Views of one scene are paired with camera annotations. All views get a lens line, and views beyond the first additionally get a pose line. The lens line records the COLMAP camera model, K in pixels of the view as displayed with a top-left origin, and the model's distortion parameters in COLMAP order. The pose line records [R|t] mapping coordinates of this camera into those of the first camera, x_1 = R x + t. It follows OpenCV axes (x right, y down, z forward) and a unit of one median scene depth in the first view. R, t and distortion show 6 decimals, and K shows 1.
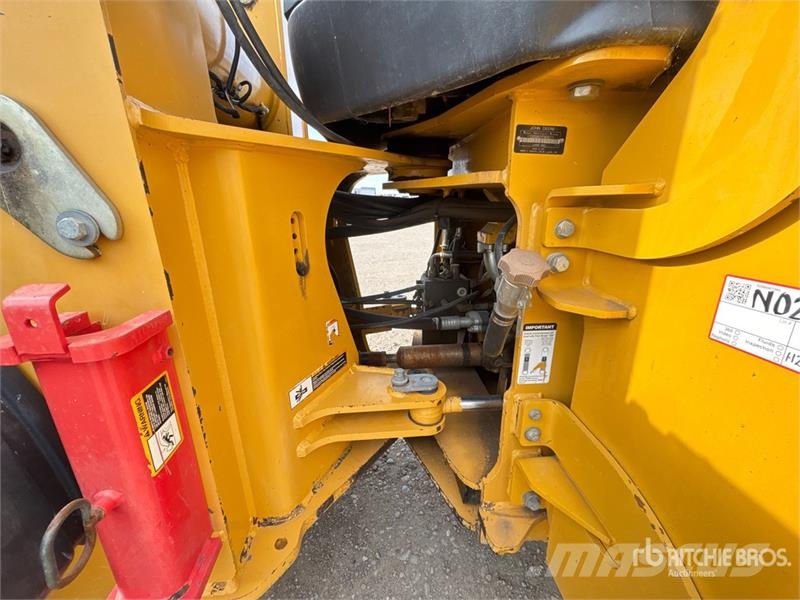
lens RADIAL K [[320.9, 0, 401.6], [0, 320.9, 302.1], [0, 0, 1]] dist [-0.002054, -0.000315]
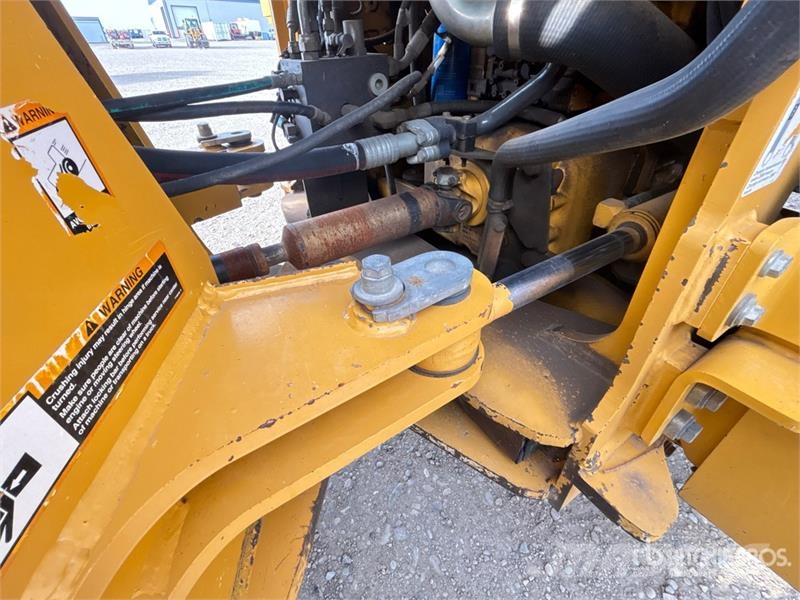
lens RADIAL K [[359.3, 0, 400.0], [0, 359.3, 300.0], [0, 0, 1]] dist [-0.001396, -0.000829]
pose [[0.872722, -0.308995, 0.377991, -0.094924], [0.175879, 0.921228, 0.346996, 0.090354], [-0.455436, -0.236351, 0.858322, 0.469727]]
